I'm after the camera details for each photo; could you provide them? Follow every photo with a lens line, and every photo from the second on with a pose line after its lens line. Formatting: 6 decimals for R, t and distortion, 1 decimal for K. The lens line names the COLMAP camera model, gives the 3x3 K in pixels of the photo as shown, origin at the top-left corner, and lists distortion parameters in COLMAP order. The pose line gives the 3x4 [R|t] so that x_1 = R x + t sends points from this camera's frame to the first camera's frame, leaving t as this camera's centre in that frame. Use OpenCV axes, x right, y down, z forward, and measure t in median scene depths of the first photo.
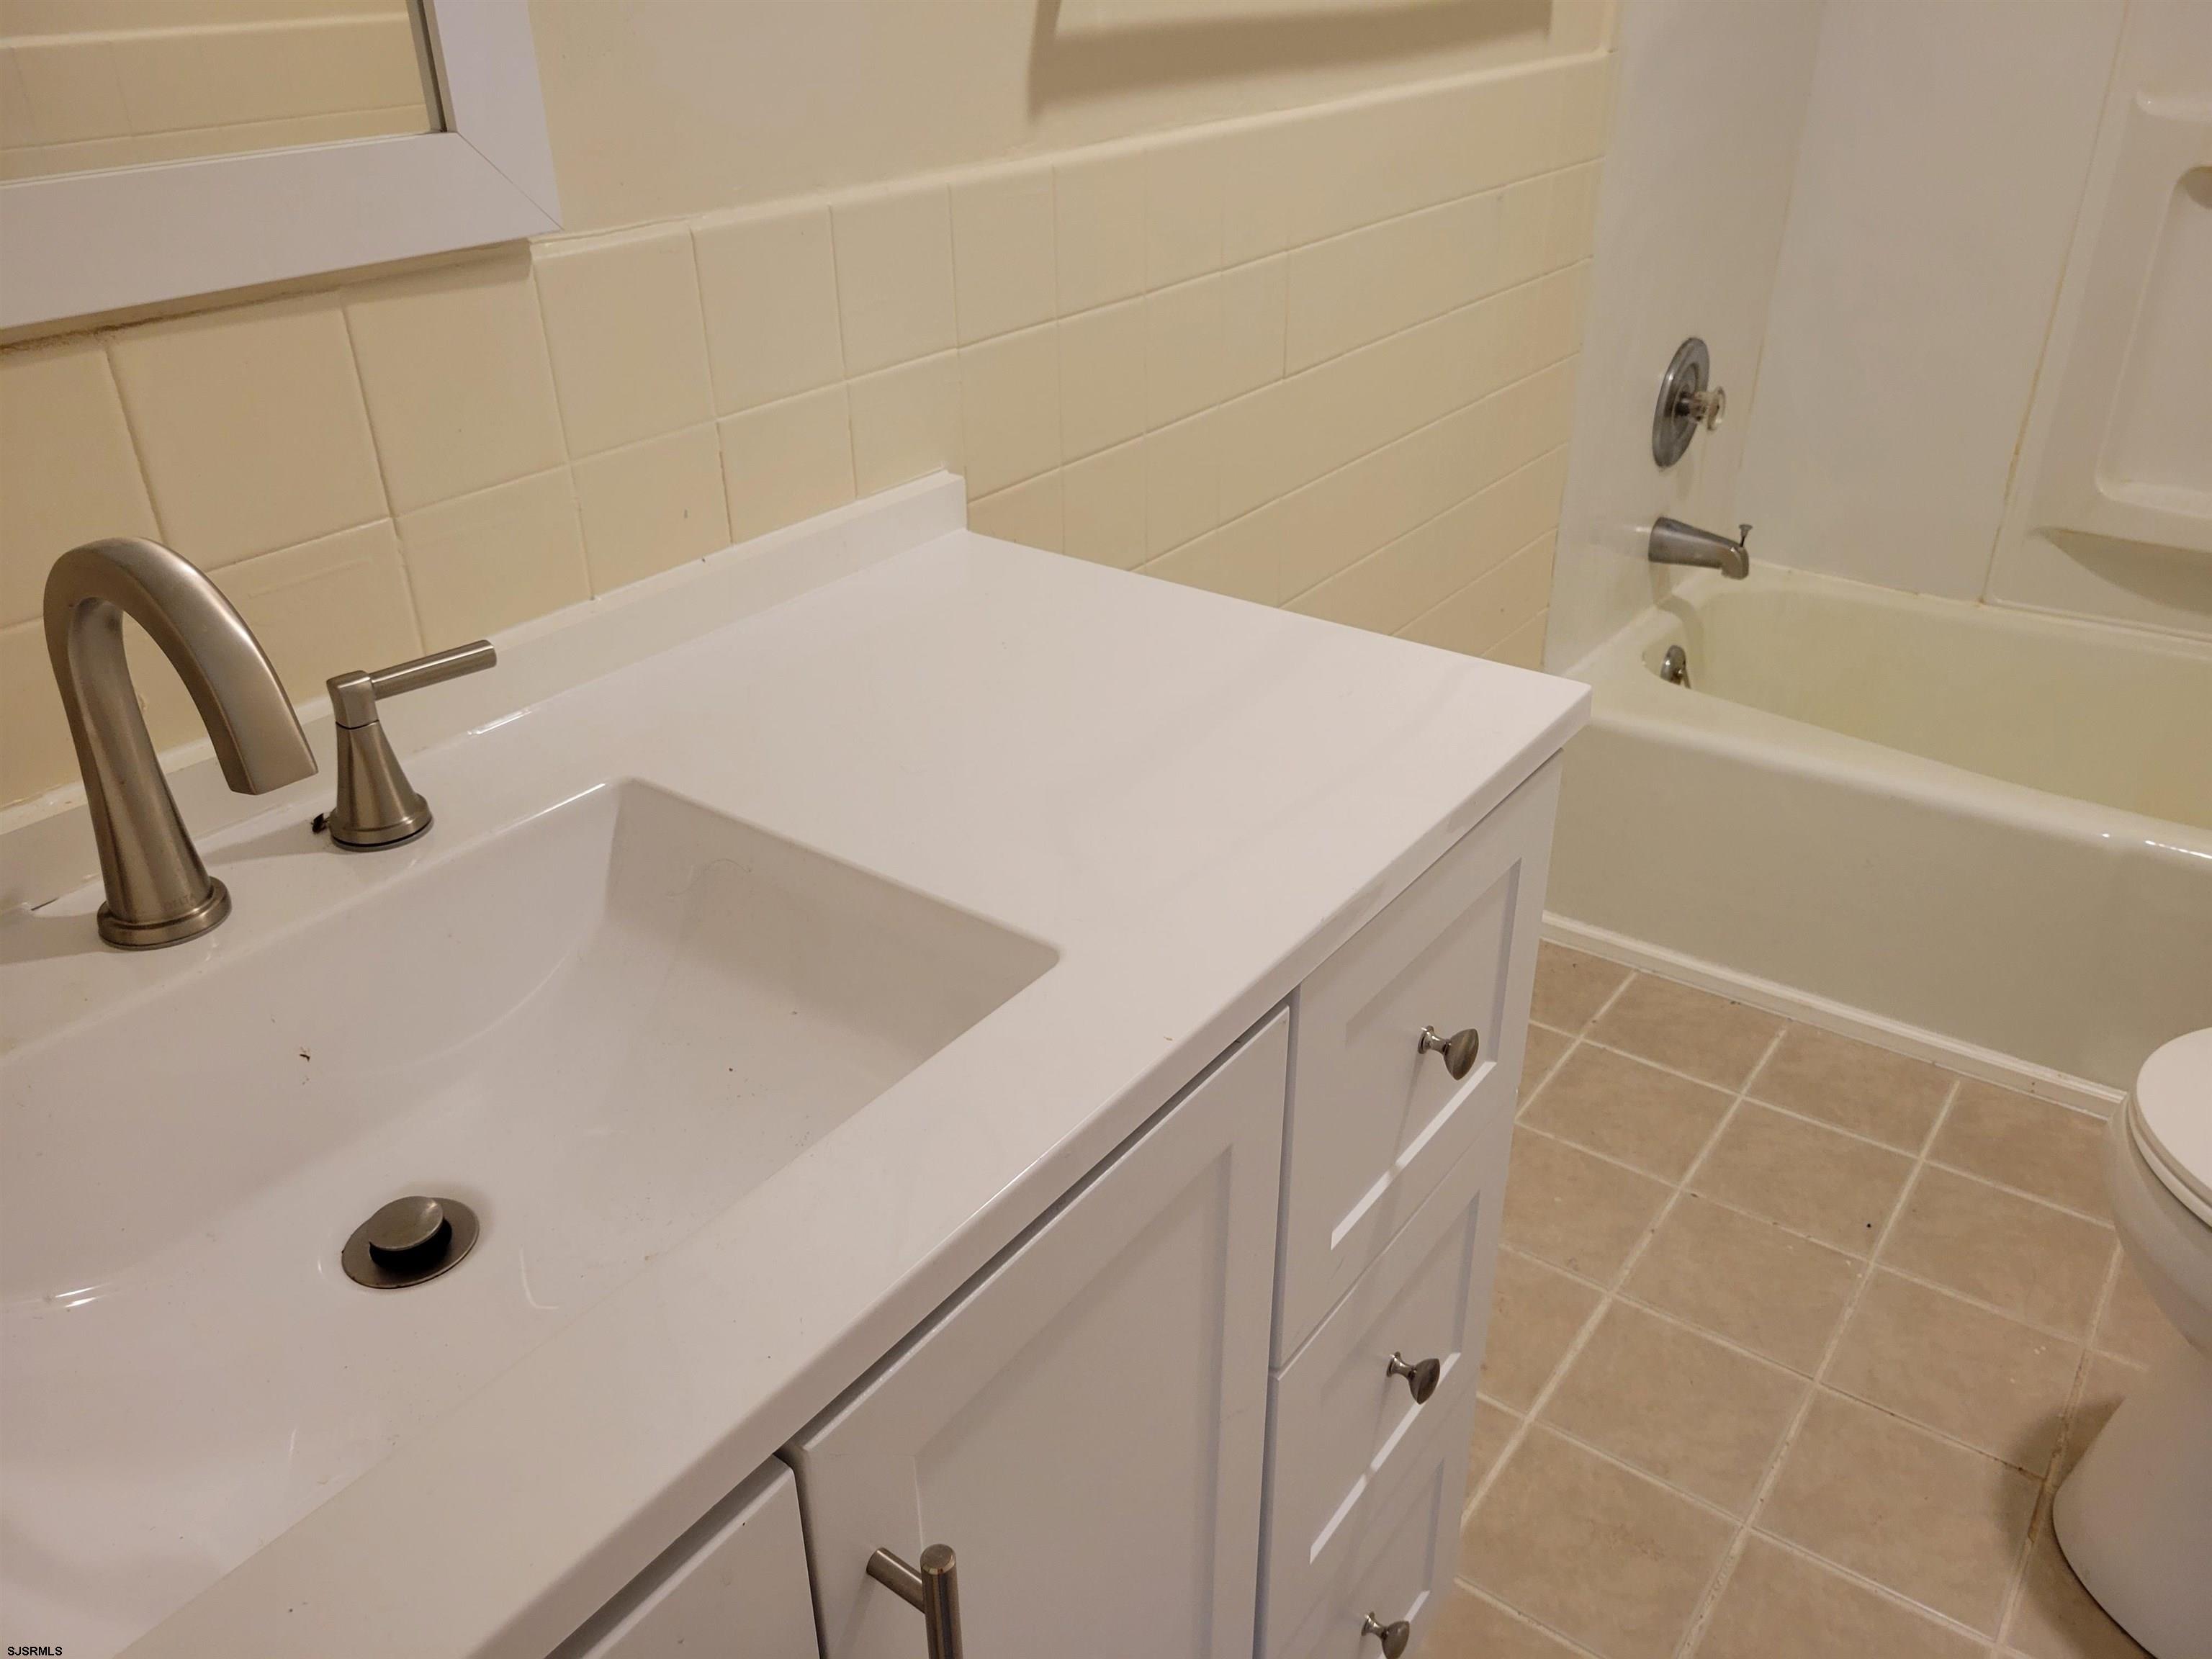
lens RADIAL K [[1677.3, 0, 1107.0], [0, 1677.3, 863.3], [0, 0, 1]] dist [0.035293, -0.034314]
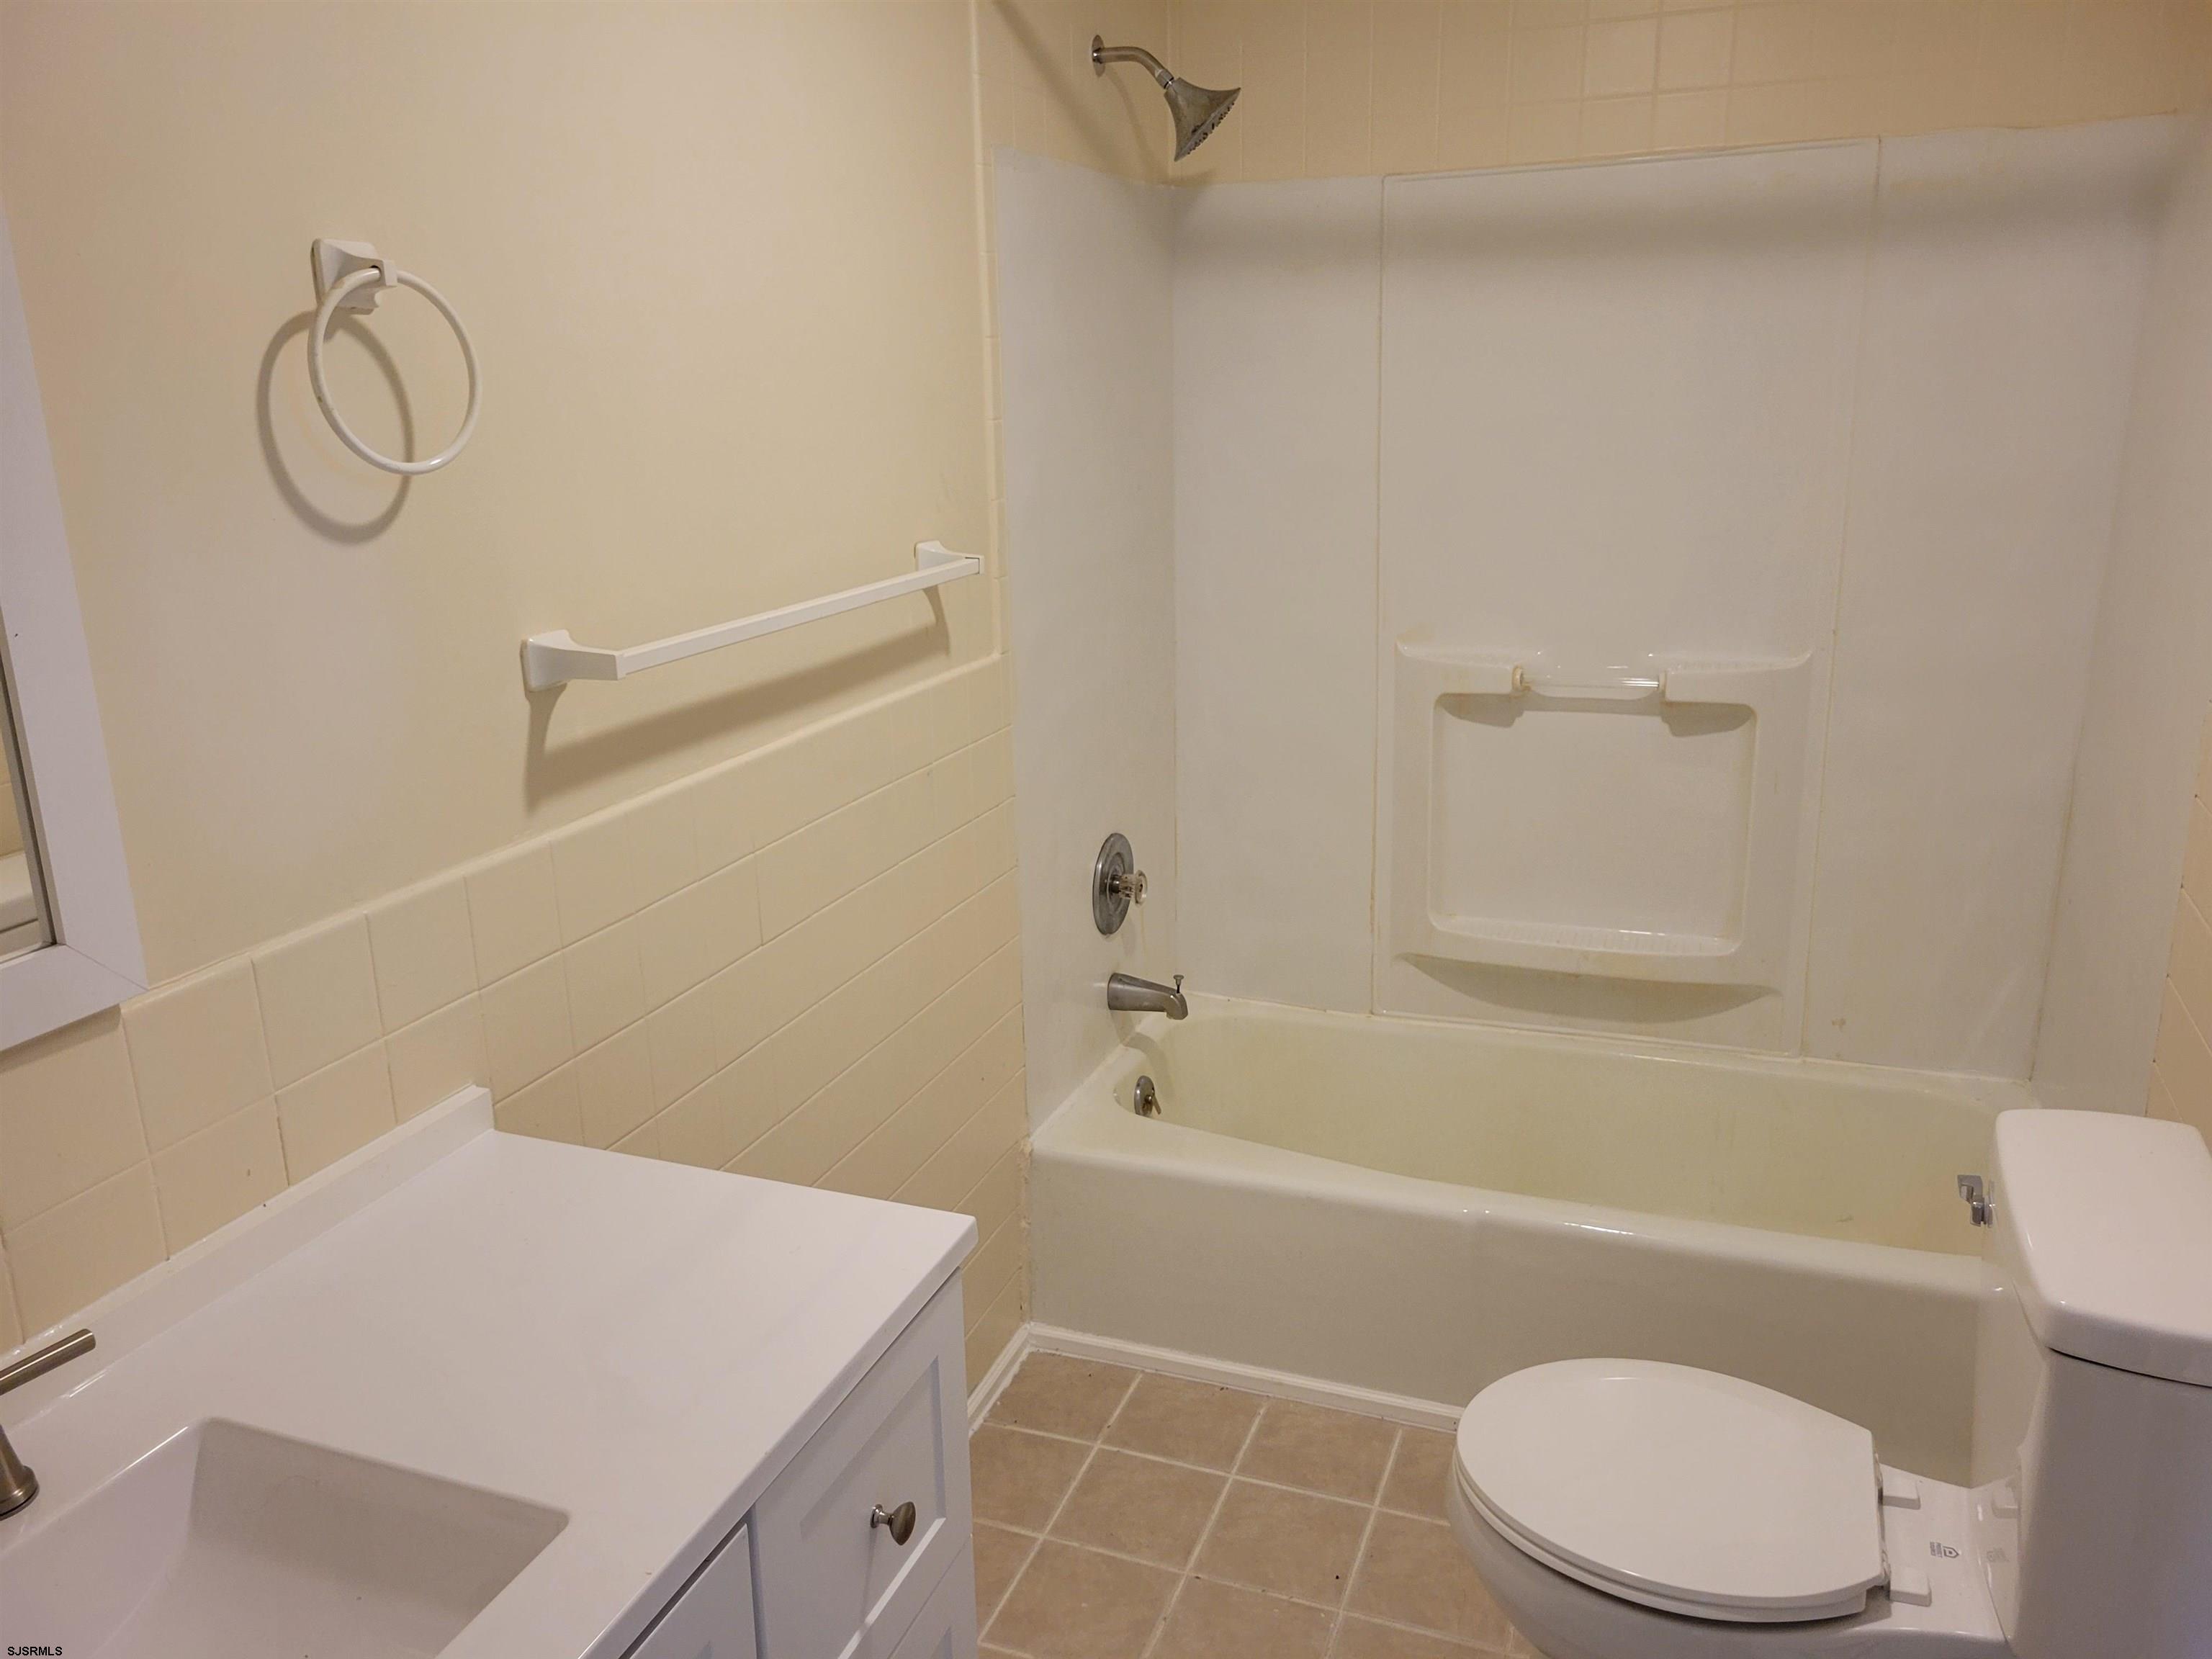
lens RADIAL K [[1667.2, 0, 1095.8], [0, 1667.2, 831.2], [0, 0, 1]] dist [0.049323, -0.037954]
pose [[0.964761, -0.079264, 0.250907, 0.029377], [0.138773, 0.963427, -0.229240, -0.037801], [-0.223560, 0.255981, 0.940476, -0.181798]]
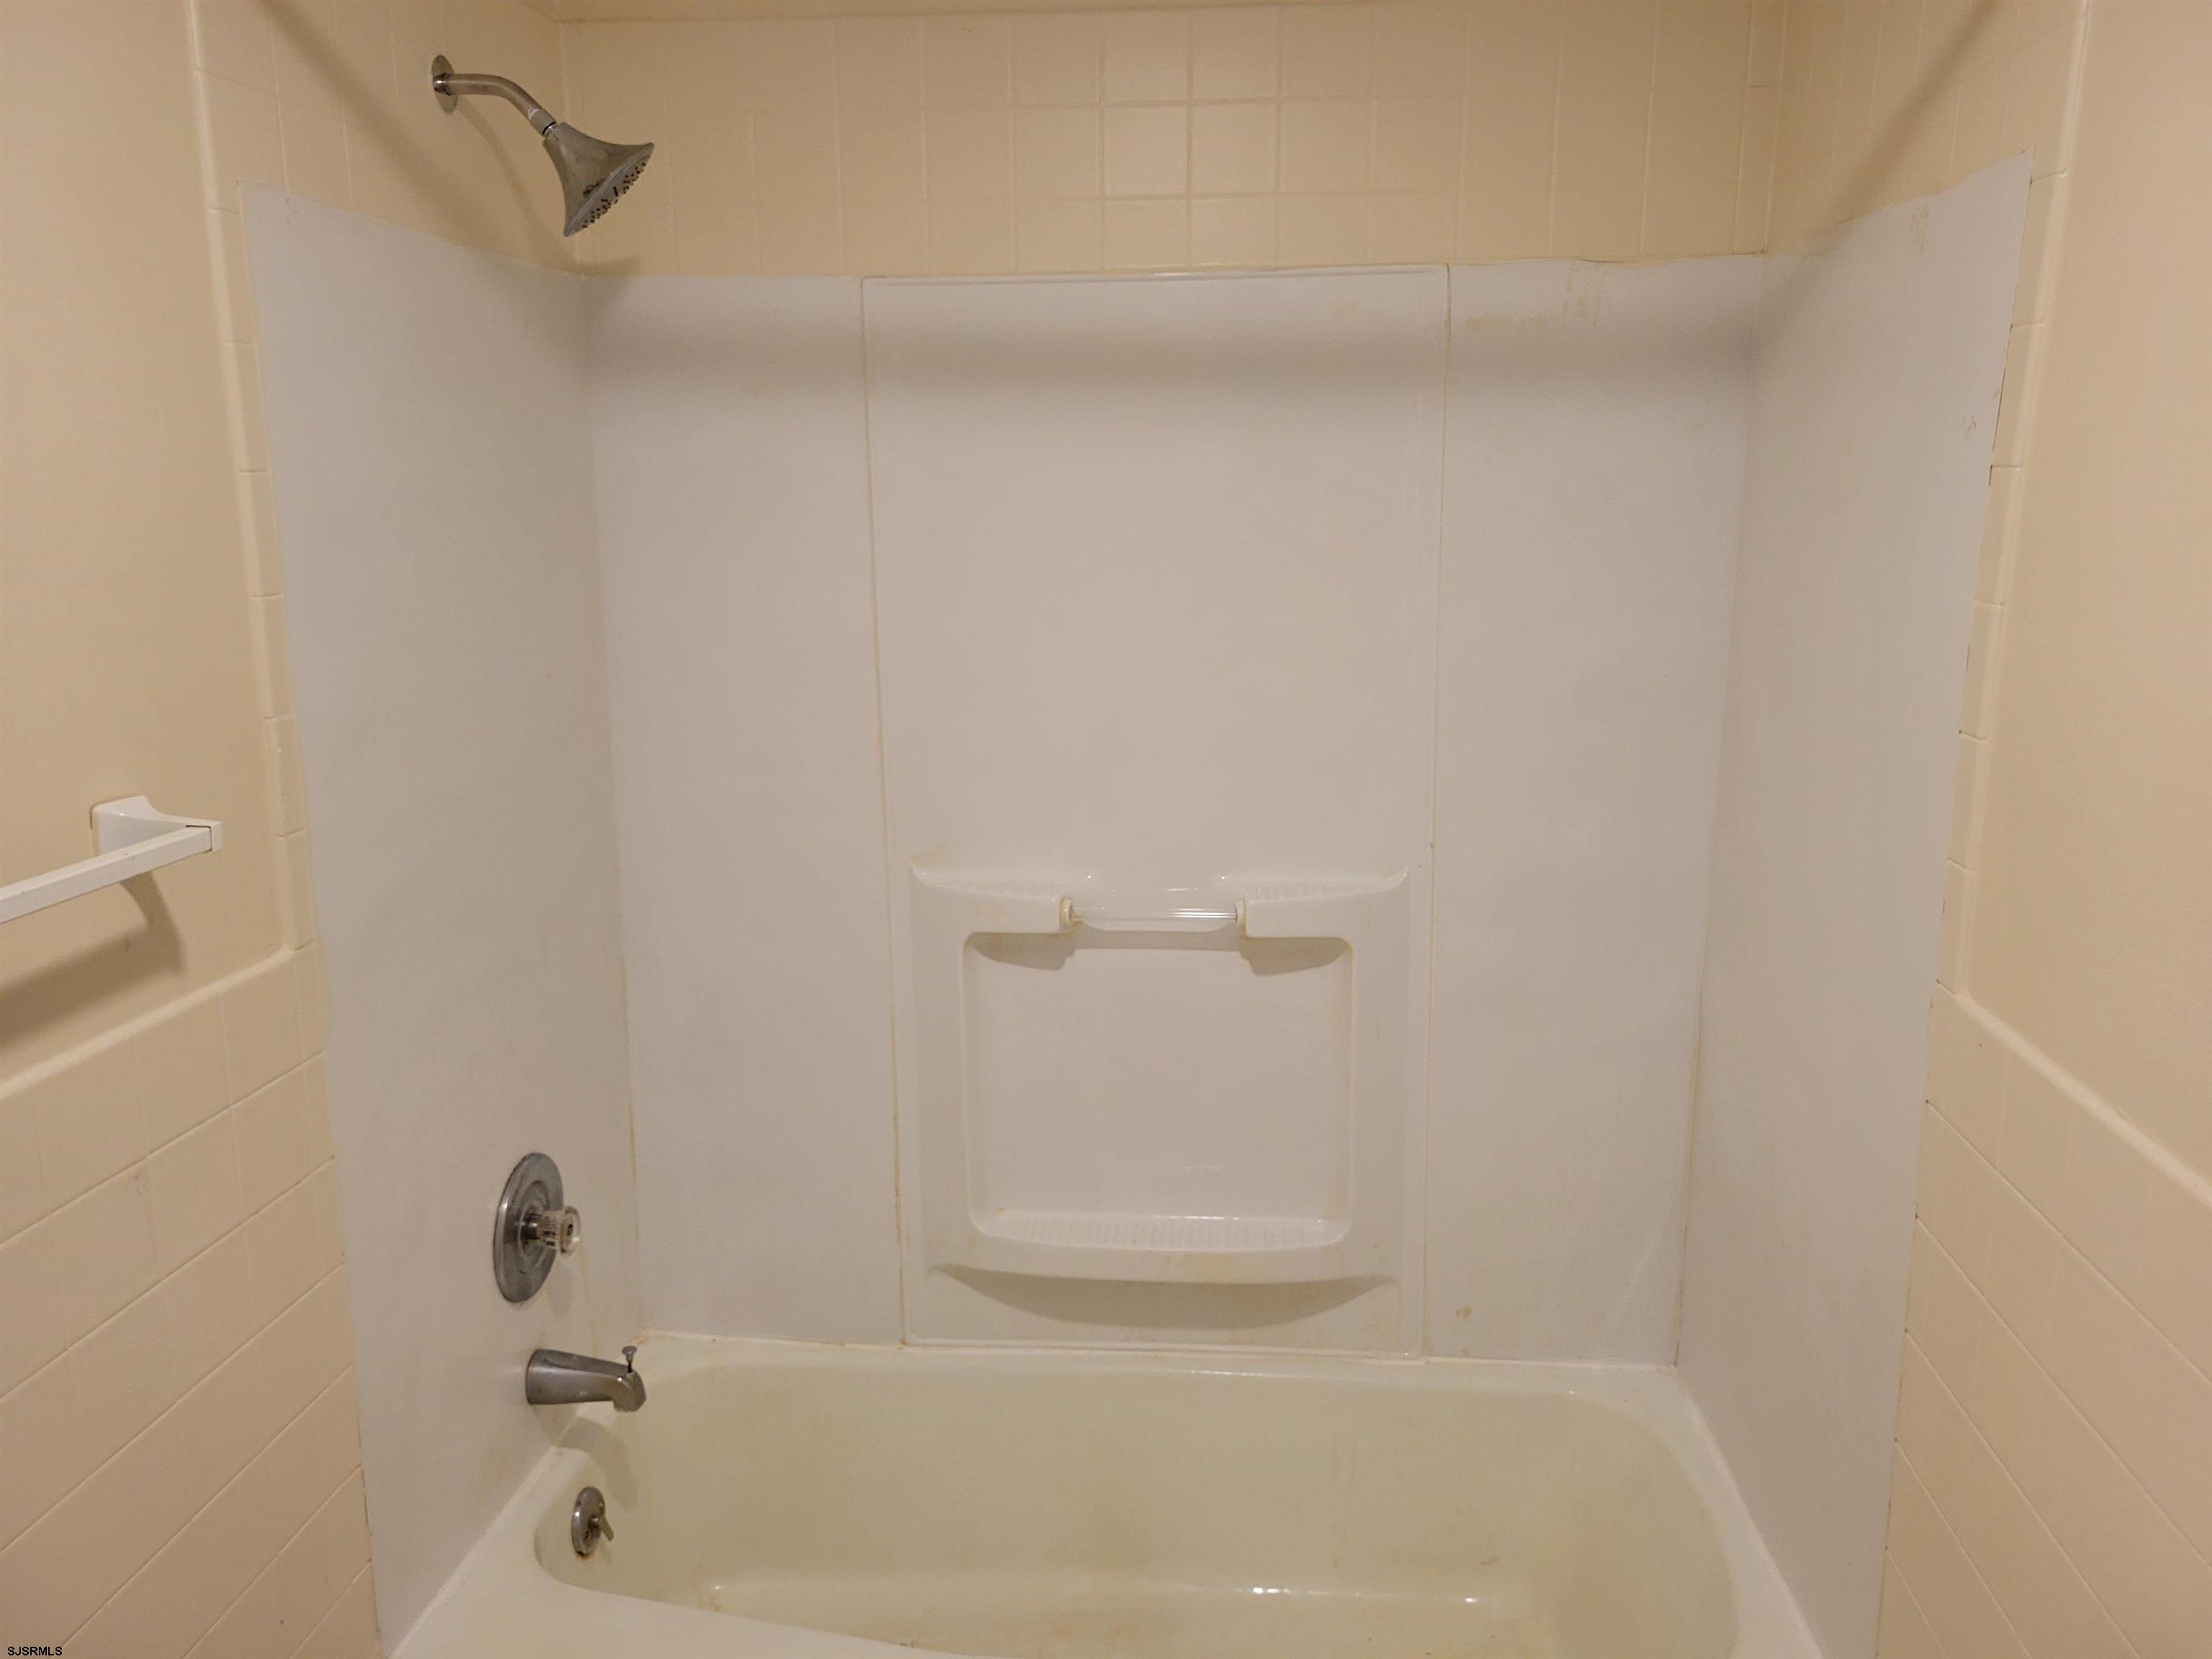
lens RADIAL K [[1664.3, 0, 1110.4], [0, 1664.3, 814.6], [0, 0, 1]] dist [0.048601, -0.038008]
pose [[0.853269, -0.091299, 0.513417, 0.201044], [0.249487, 0.936036, -0.248181, -0.213829], [-0.457918, 0.339856, 0.821468, 0.090476]]
